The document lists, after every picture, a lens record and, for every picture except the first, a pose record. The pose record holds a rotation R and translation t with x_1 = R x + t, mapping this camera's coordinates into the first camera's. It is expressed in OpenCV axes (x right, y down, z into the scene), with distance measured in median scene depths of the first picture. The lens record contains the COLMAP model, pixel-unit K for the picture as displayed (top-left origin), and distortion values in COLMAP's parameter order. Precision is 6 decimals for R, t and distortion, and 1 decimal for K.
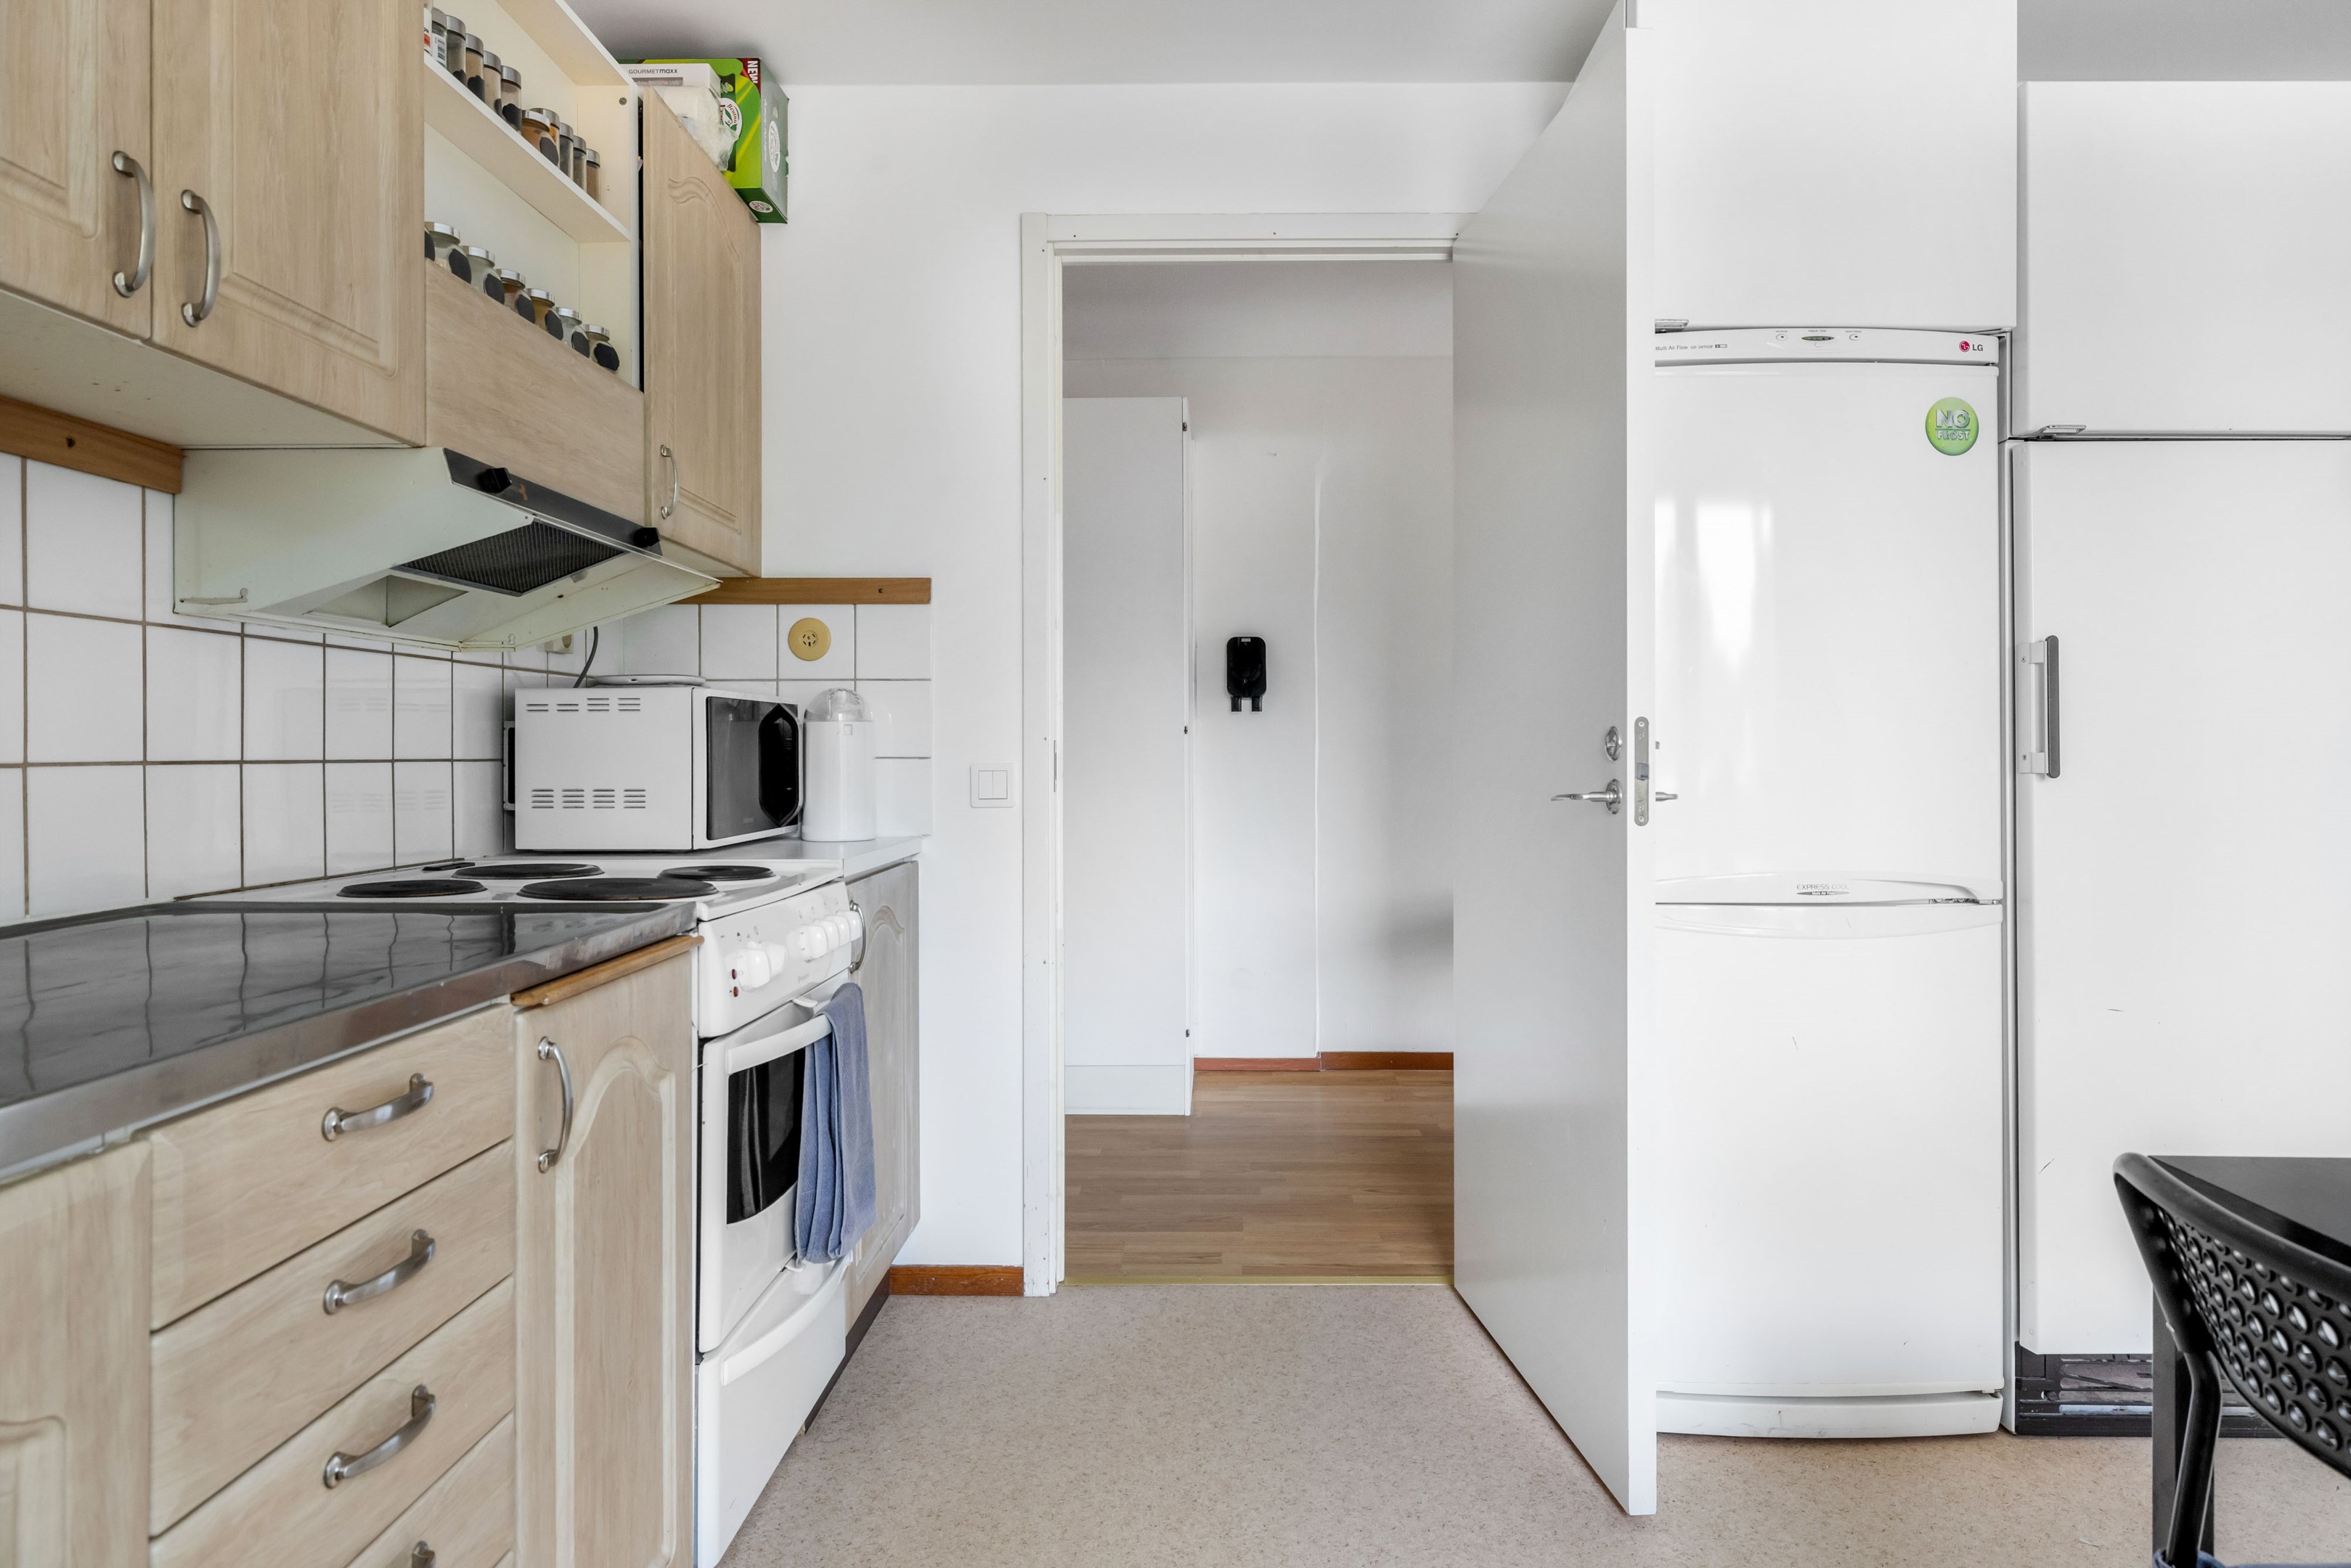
lens RADIAL K [[1388.9, 0, 1179.3], [0, 1388.9, 744.9], [0, 0, 1]] dist [-0.001671, -0.001806]
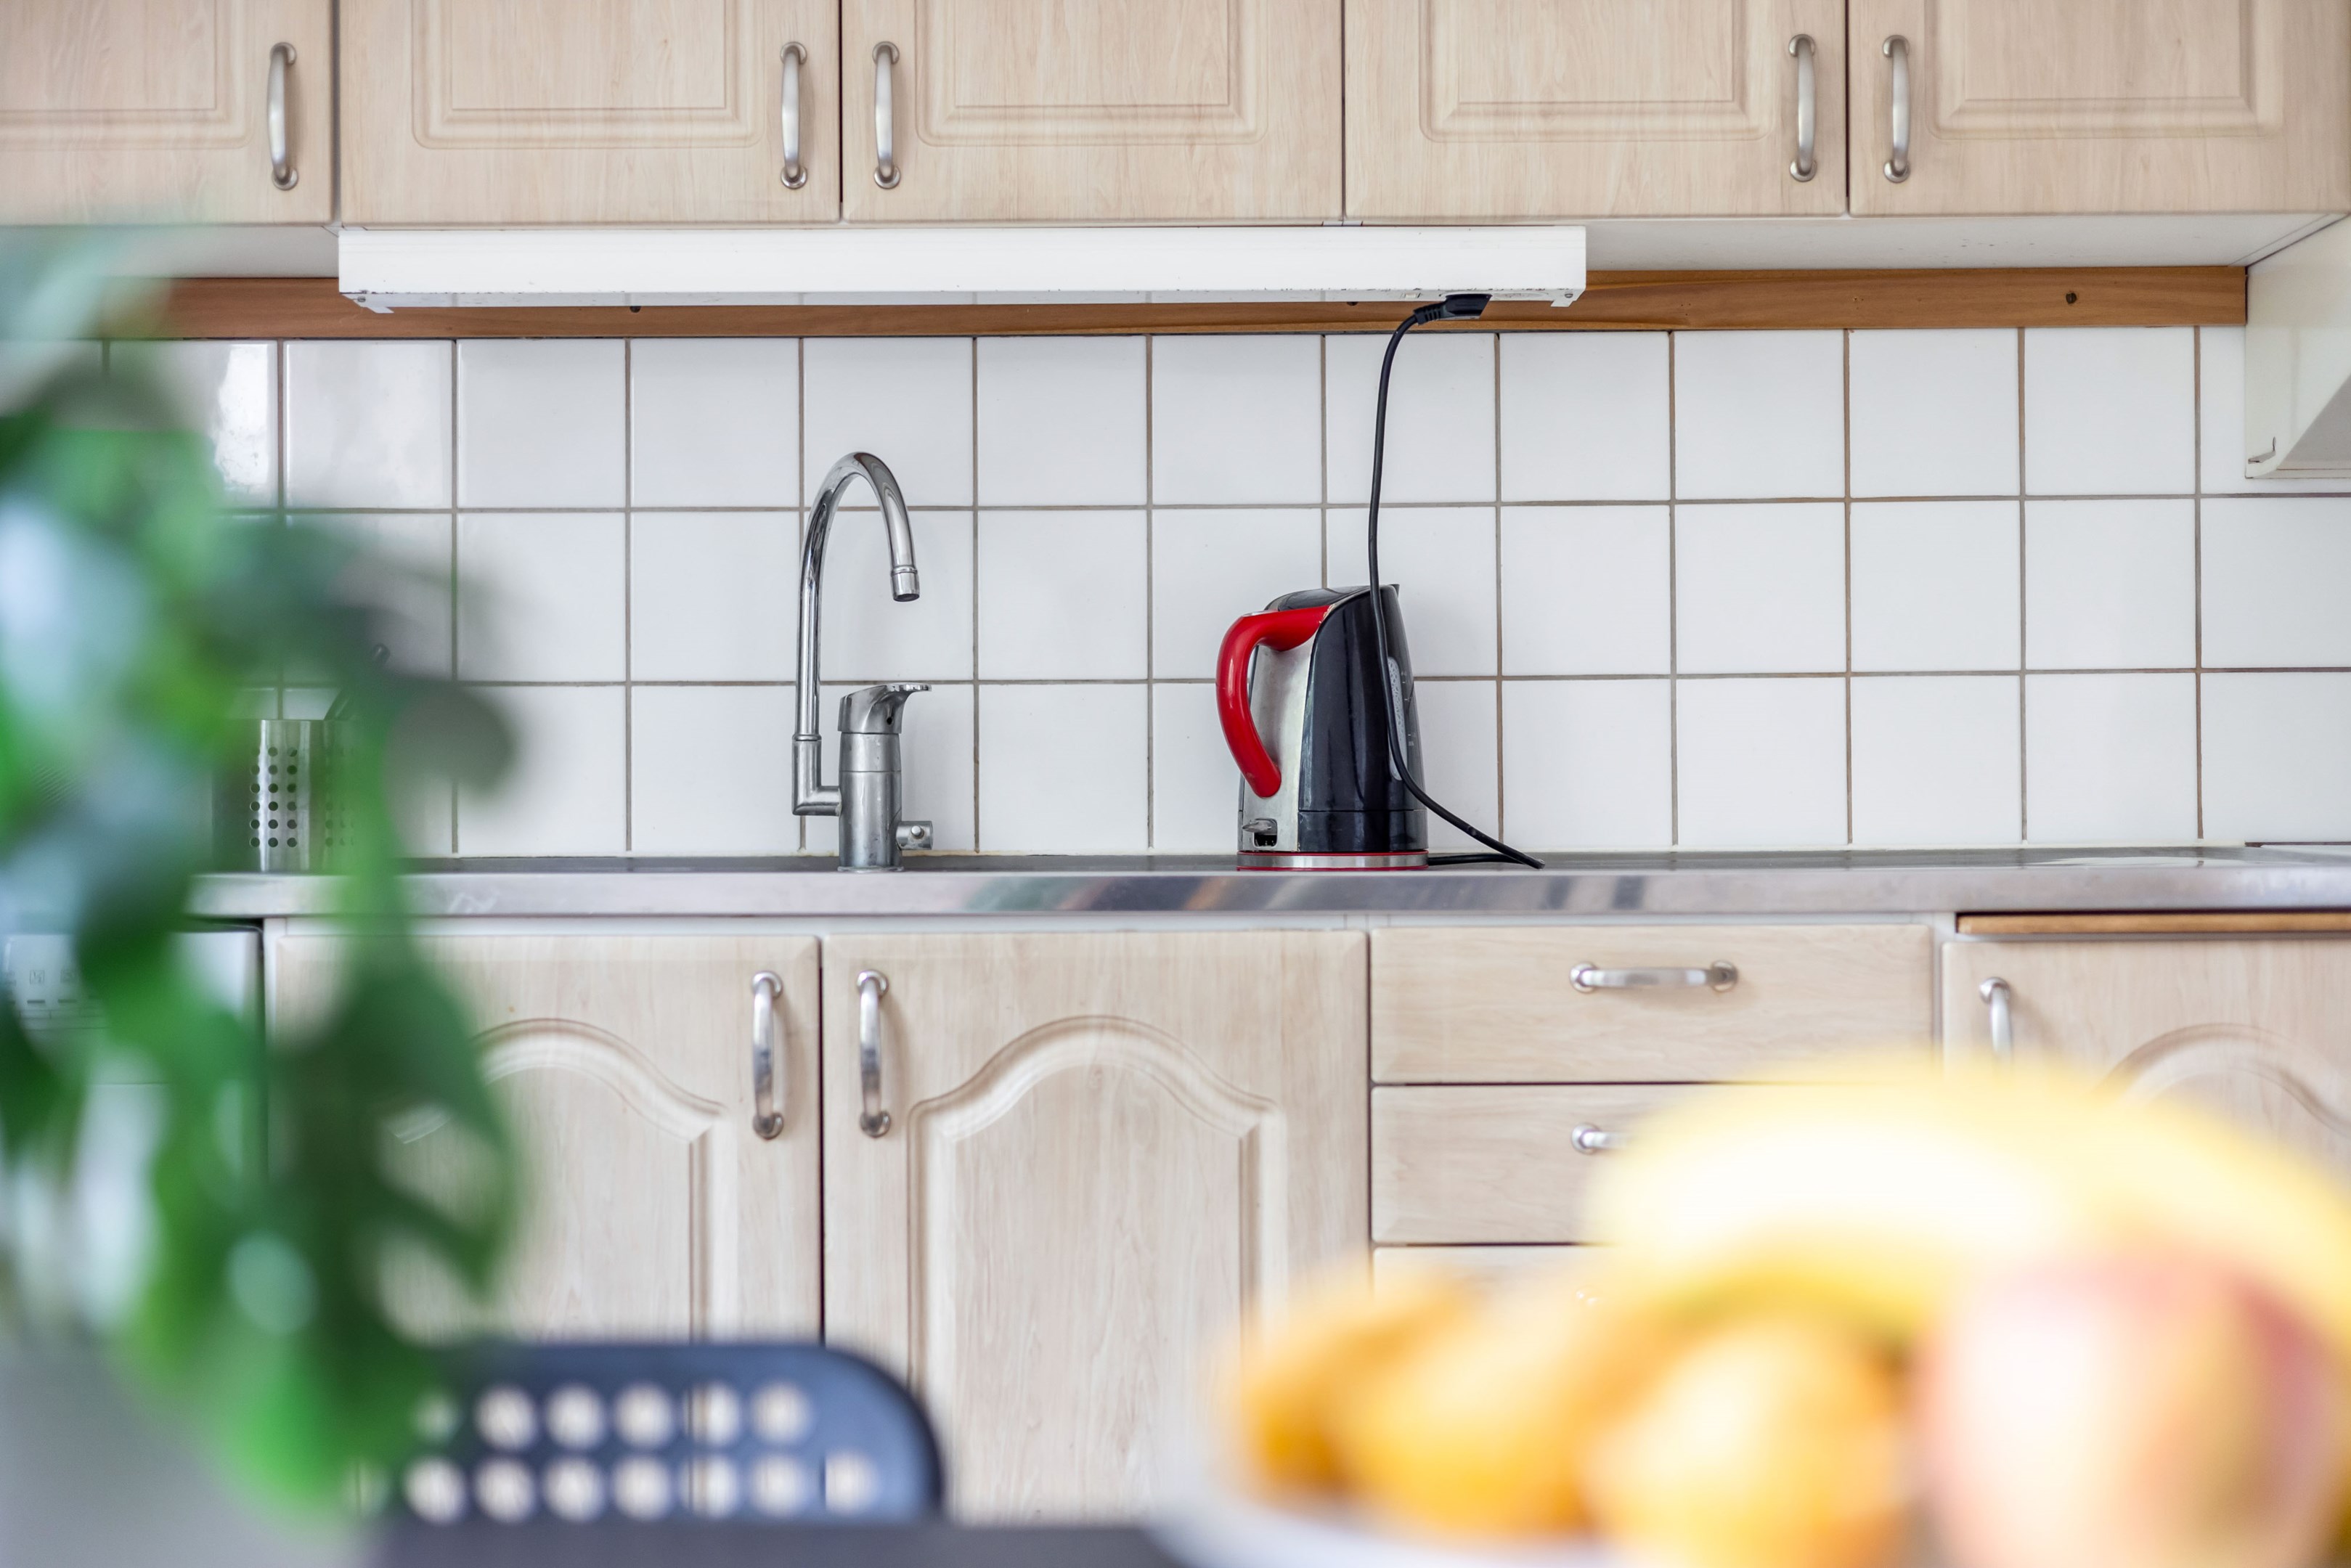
lens RADIAL K [[3195.2, 0, 1175.5], [0, 3195.2, 784.0], [0, 0, 1]] dist [0.007528, 0.009237]
pose [[0.012760, 0.004668, -0.999908, 1.227585], [0.010388, 0.999935, 0.004801, 0.071352], [0.999865, -0.010448, 0.012711, 0.429799]]
